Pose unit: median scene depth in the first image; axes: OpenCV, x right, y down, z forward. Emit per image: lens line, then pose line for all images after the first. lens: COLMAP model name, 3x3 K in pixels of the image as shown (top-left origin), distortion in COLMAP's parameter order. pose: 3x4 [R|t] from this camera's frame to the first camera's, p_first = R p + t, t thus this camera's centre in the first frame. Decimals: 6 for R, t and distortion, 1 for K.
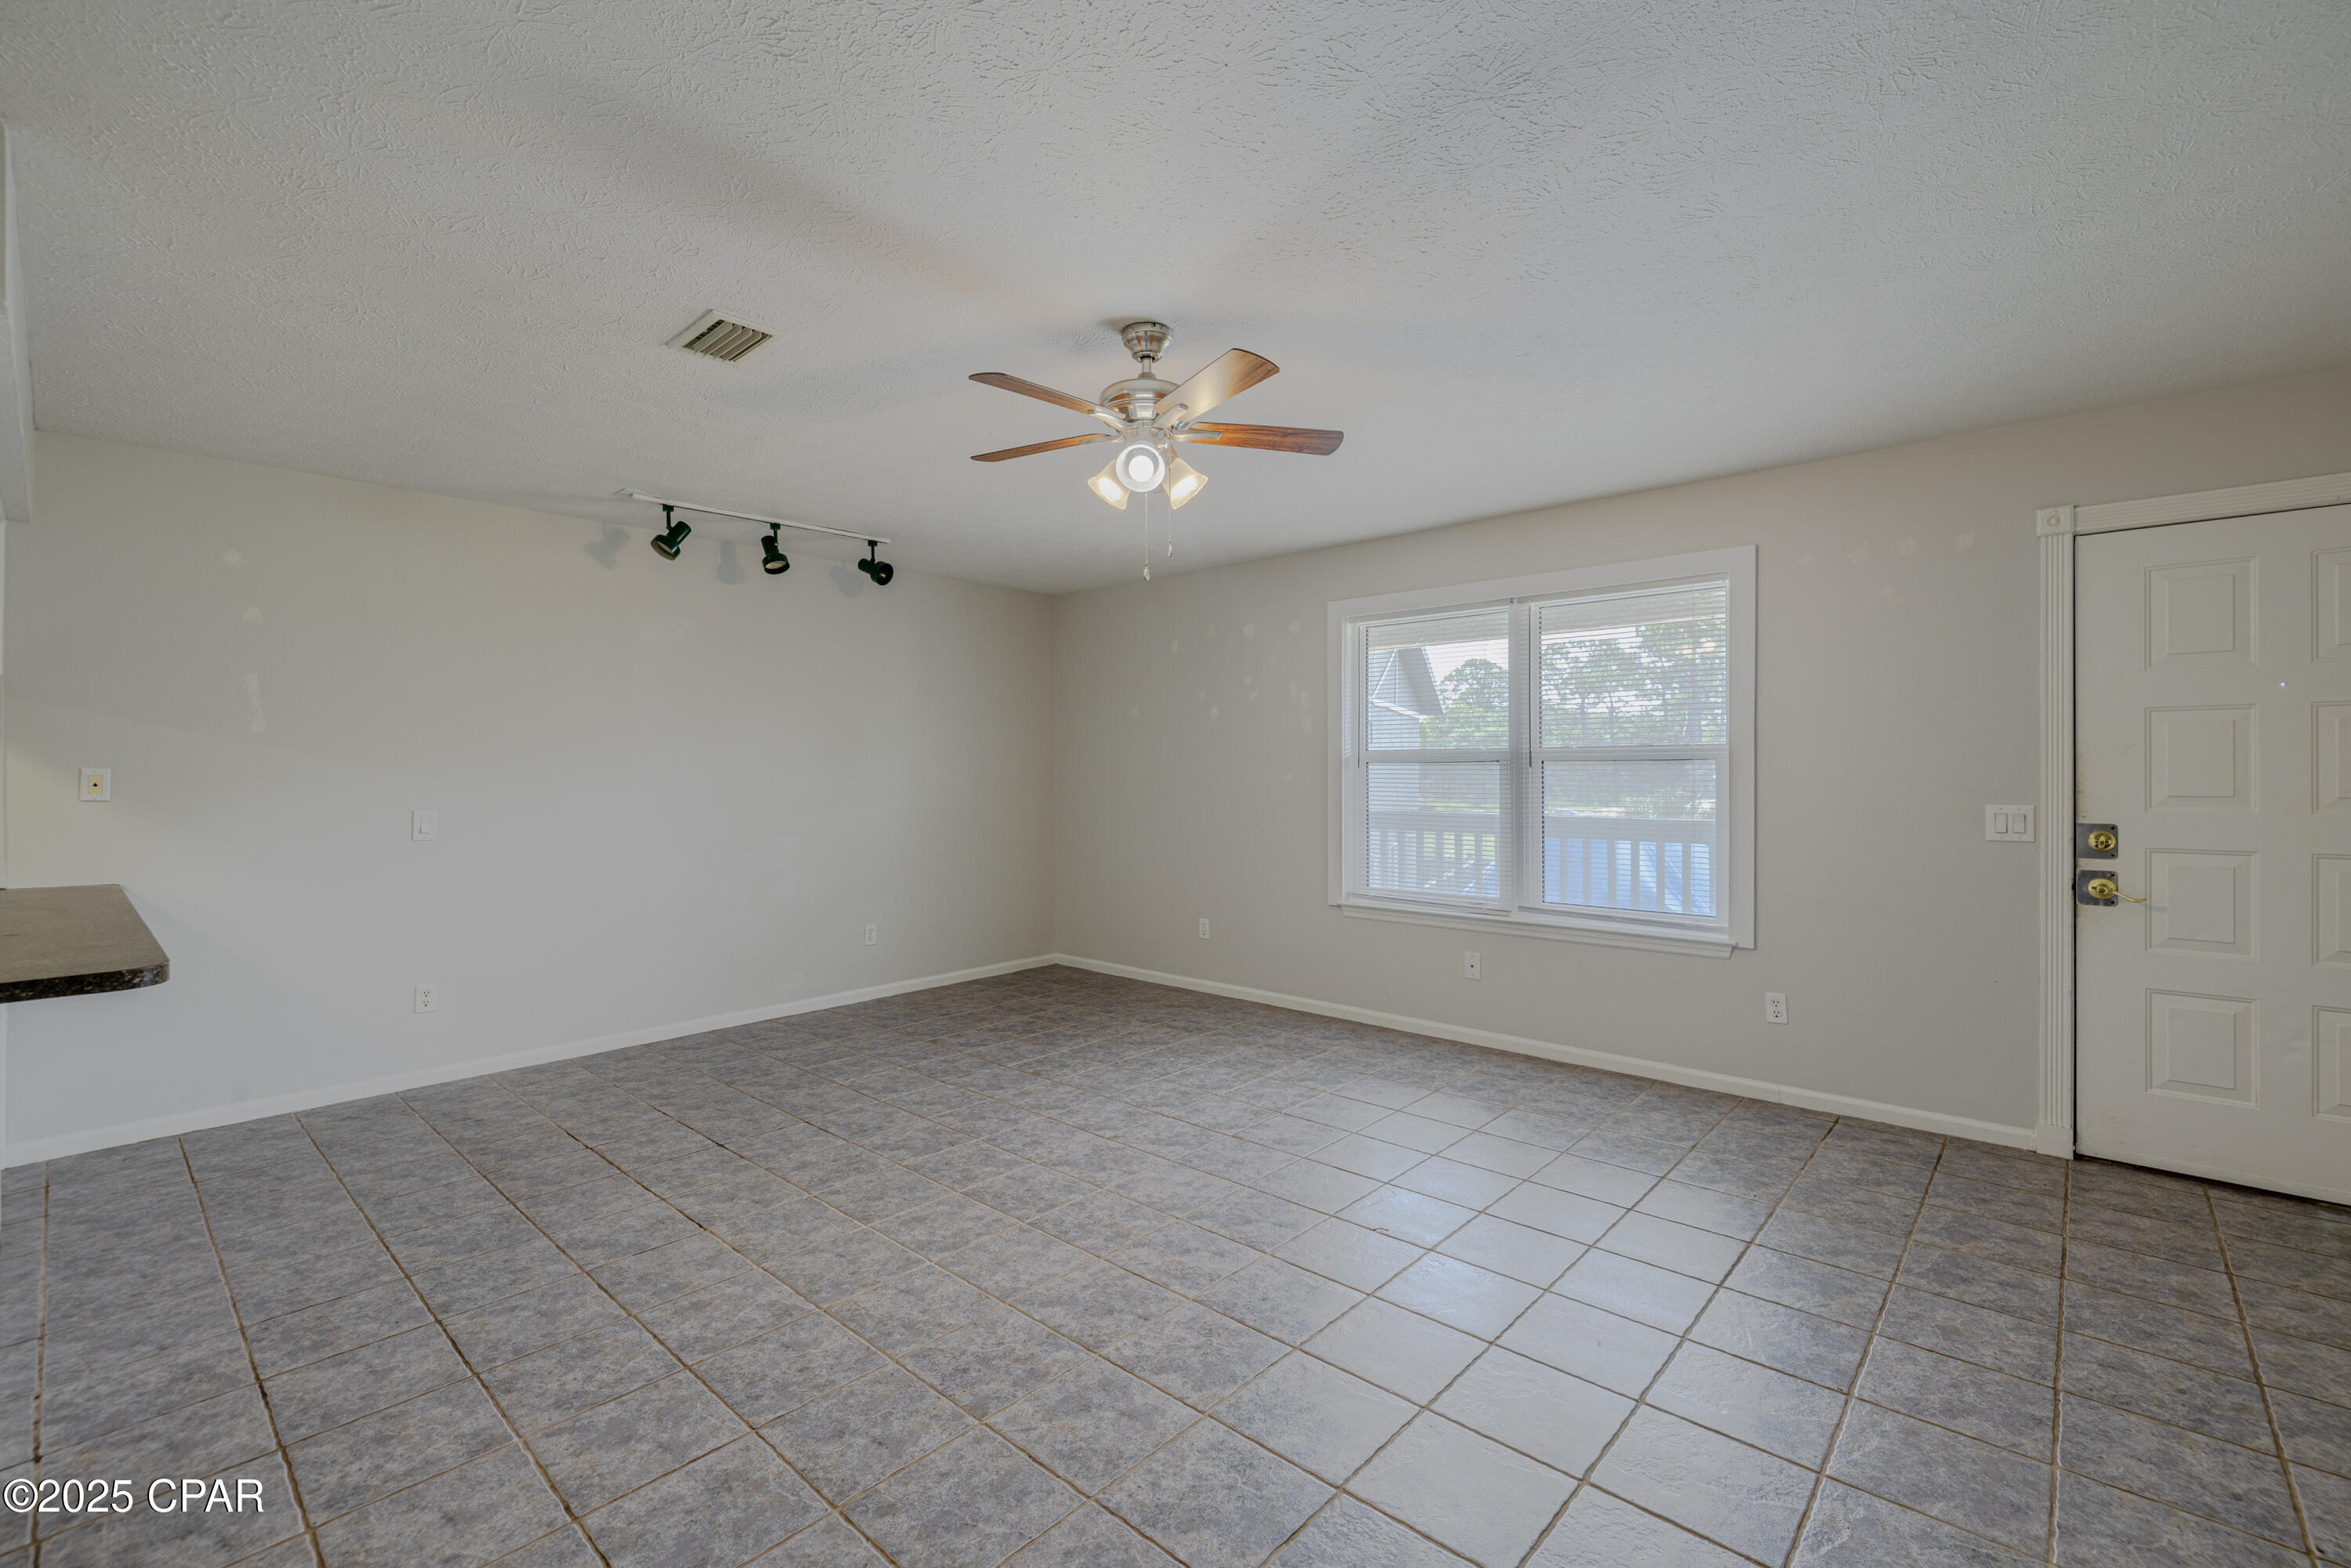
lens RADIAL K [[997.6, 0, 1176.8], [0, 997.6, 765.4], [0, 0, 1]] dist [0.000656, -0.000034]
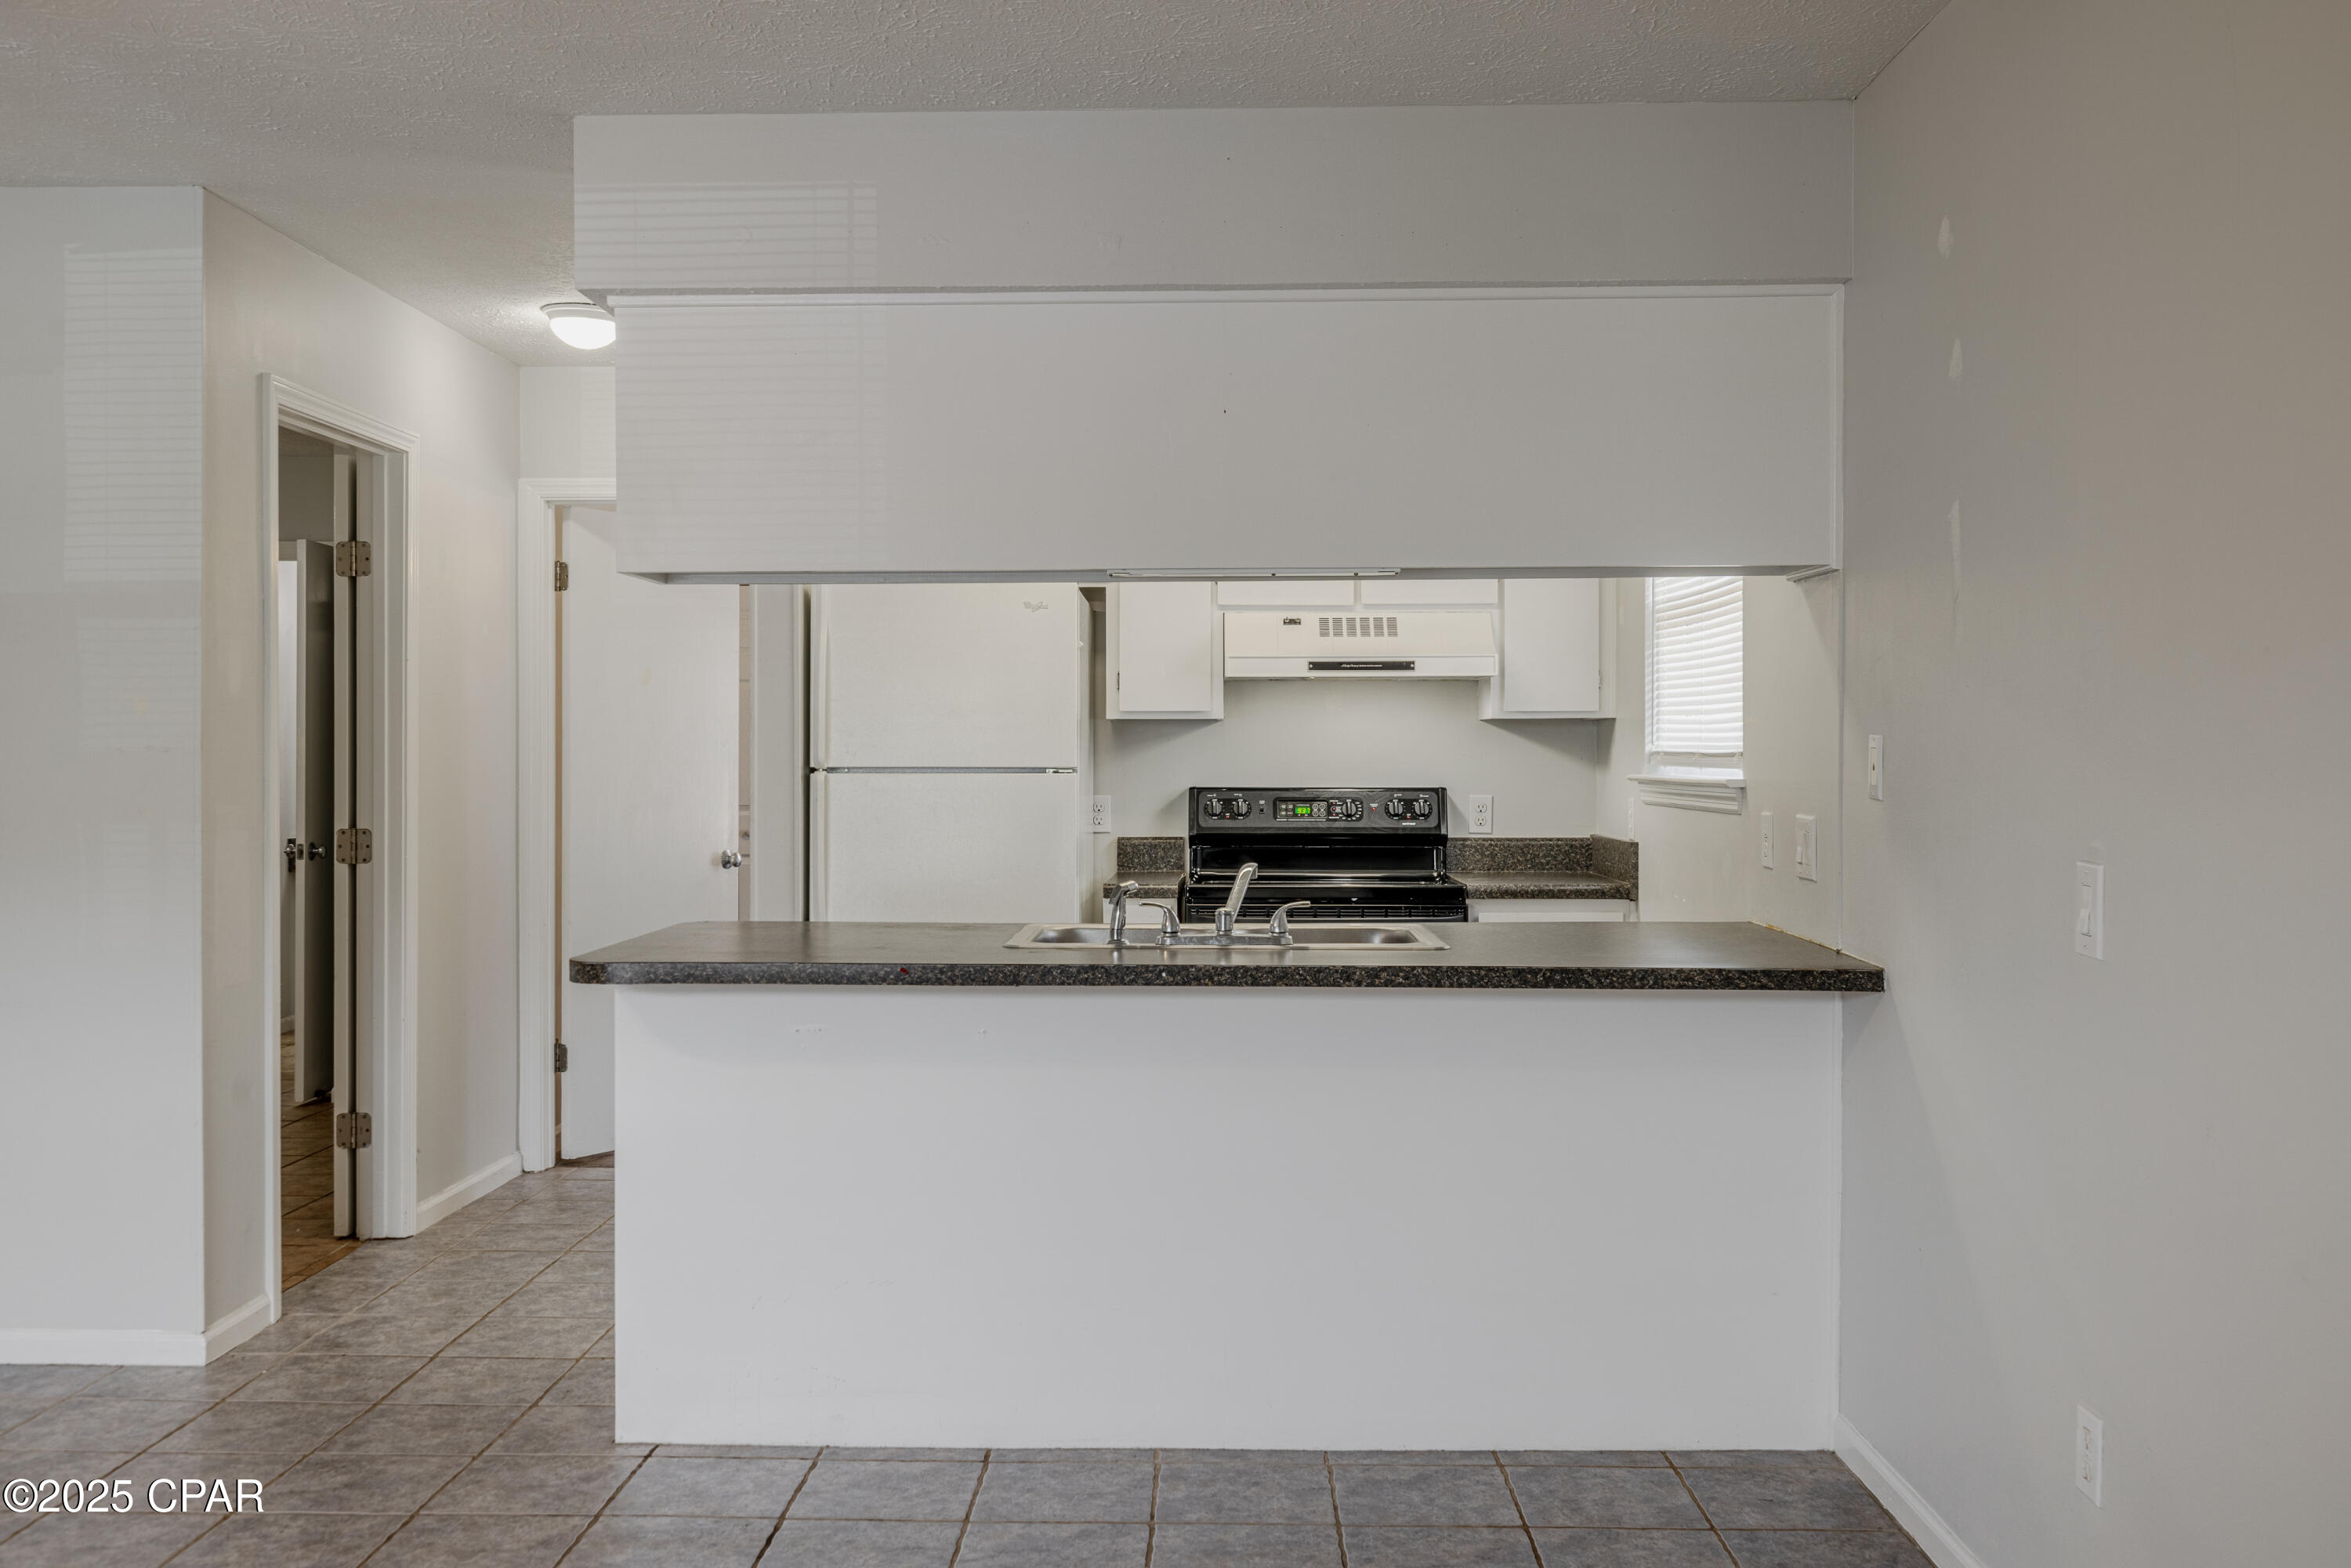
lens RADIAL K [[2151.9, 0, 1167.9], [0, 2151.9, 768.9], [0, 0, 1]] dist [0.006584, 0.000000]
pose [[-0.764800, 0.009138, -0.644203, -0.093604], [0.007634, 0.999958, 0.005122, 0.009317], [0.644223, -0.001000, -0.764837, 1.469896]]
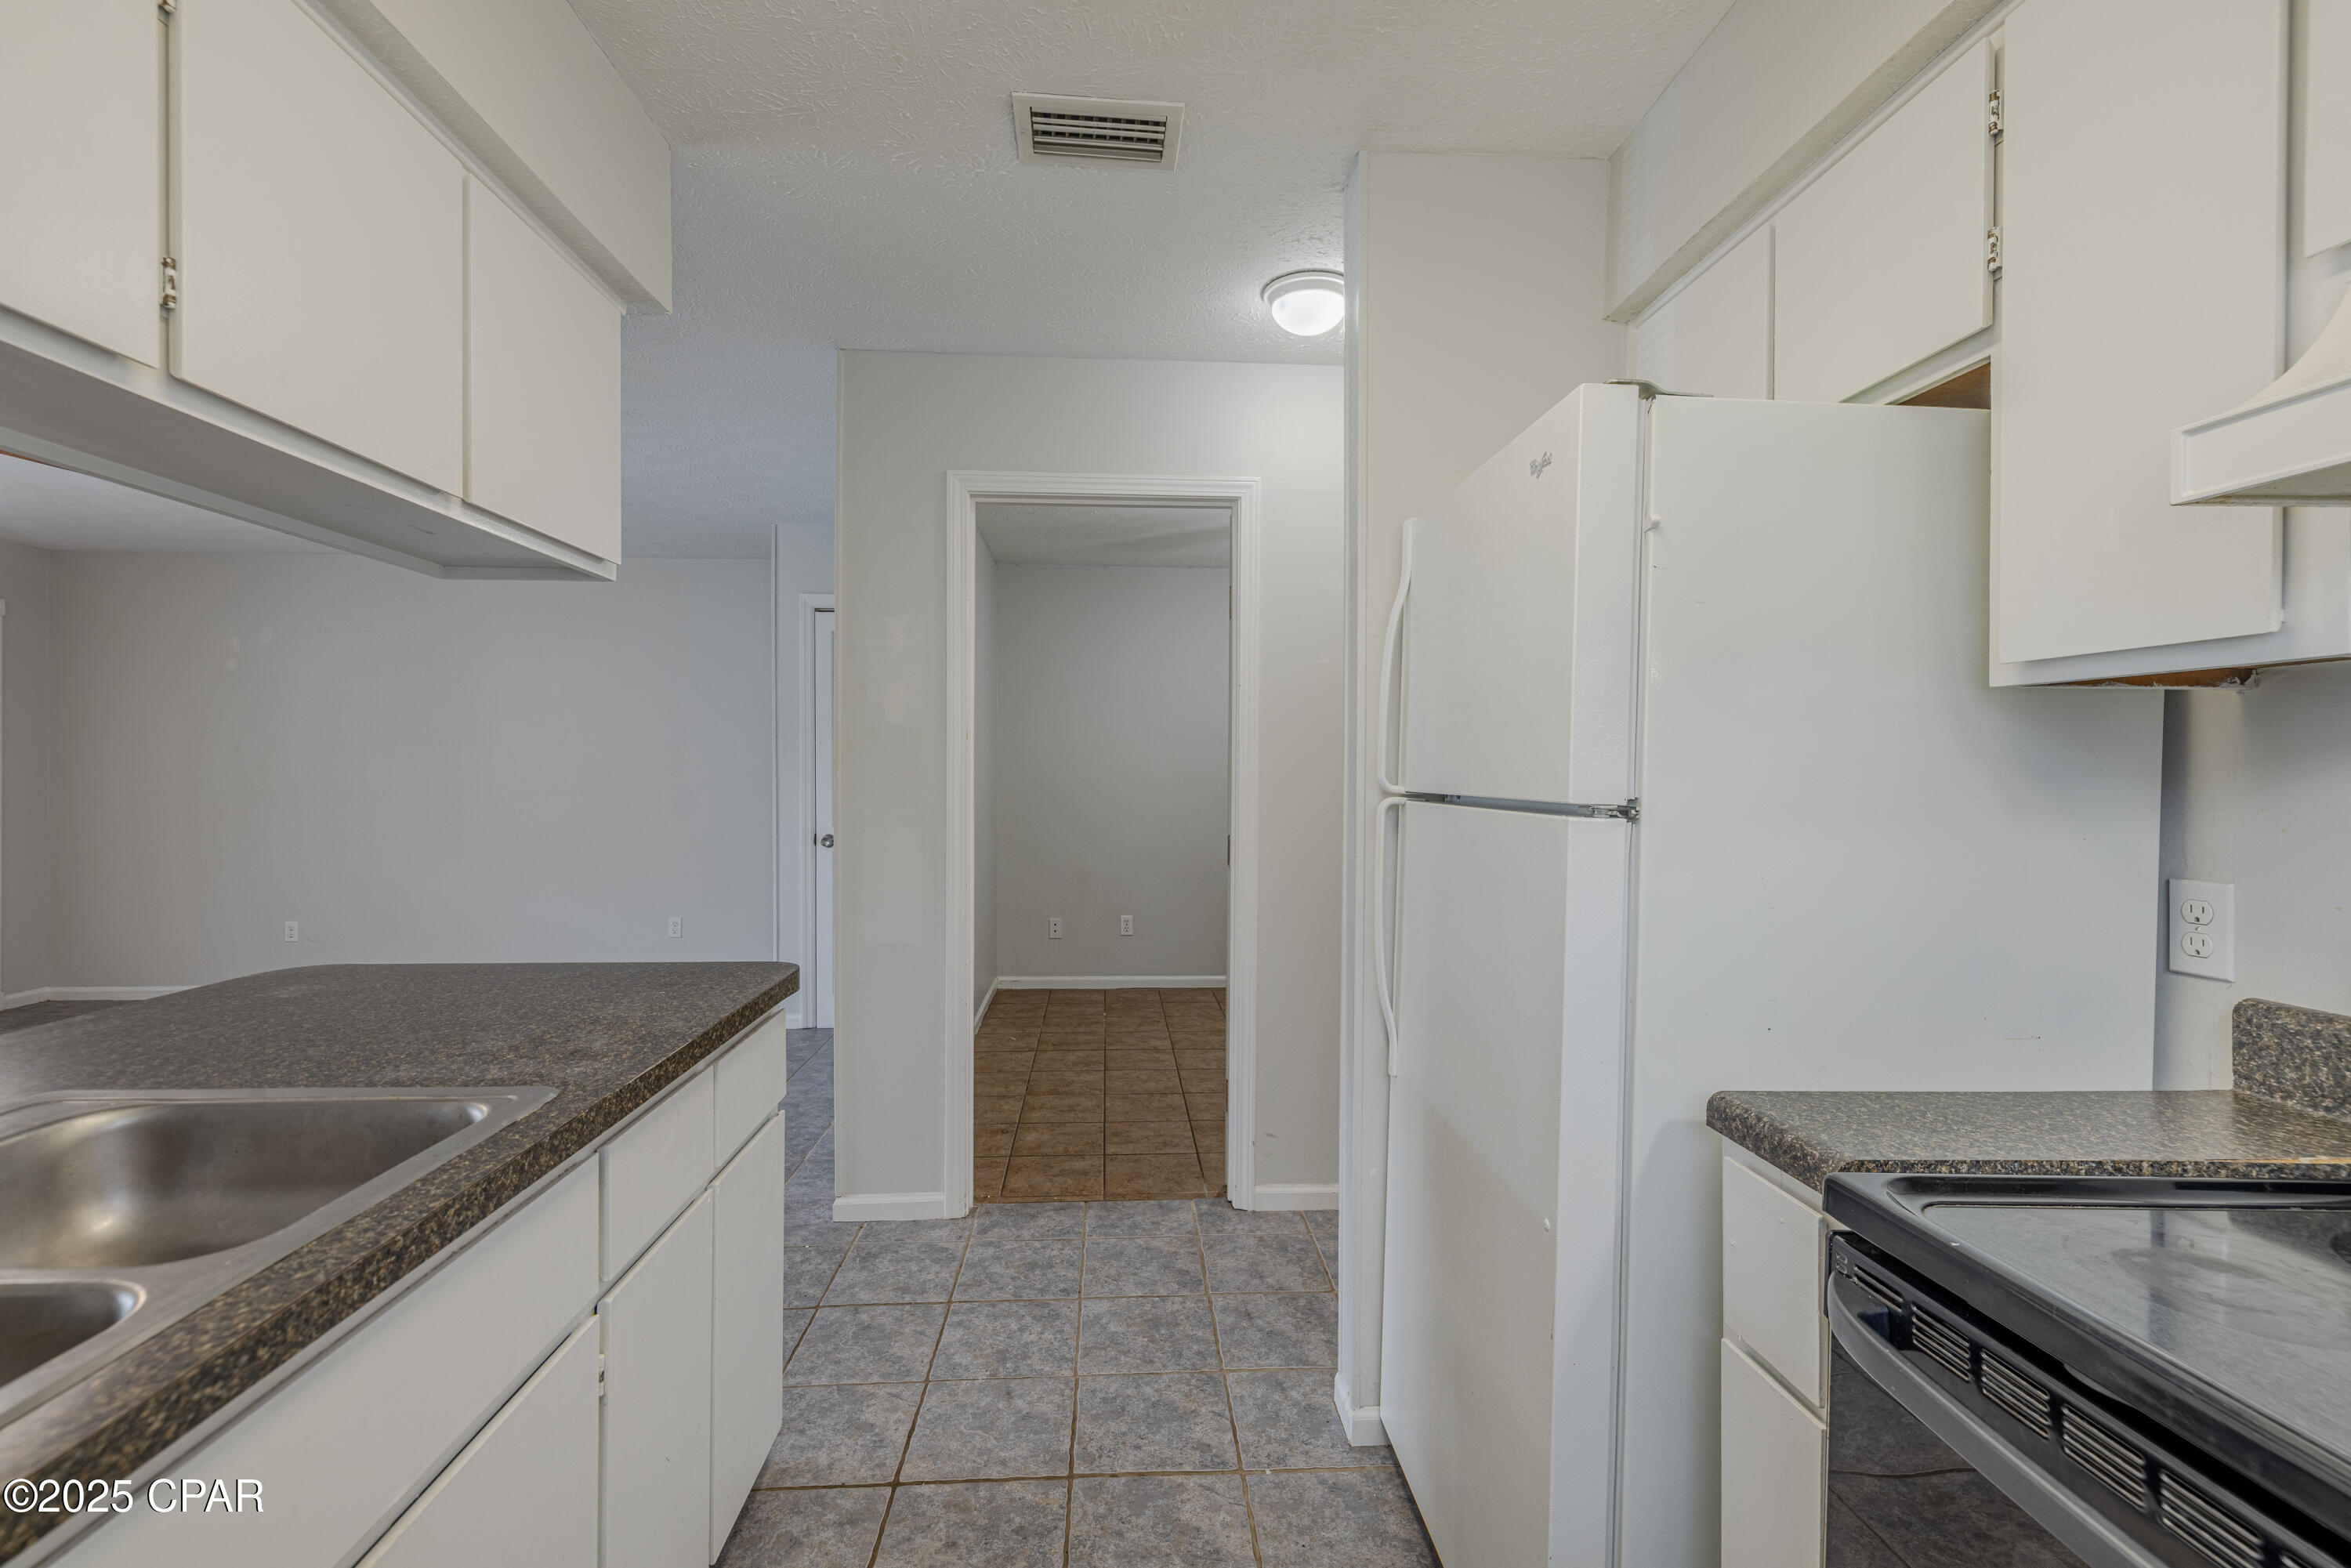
lens RADIAL K [[997.6, 0, 1149.0], [0, 997.6, 778.4], [0, 0, 1]] dist [0.000656, -0.000034]
pose [[-0.708964, -0.006851, 0.705211, -1.151128], [-0.008506, 0.999963, 0.001163, 0.004974], [-0.705193, -0.005173, -0.708997, 0.571145]]
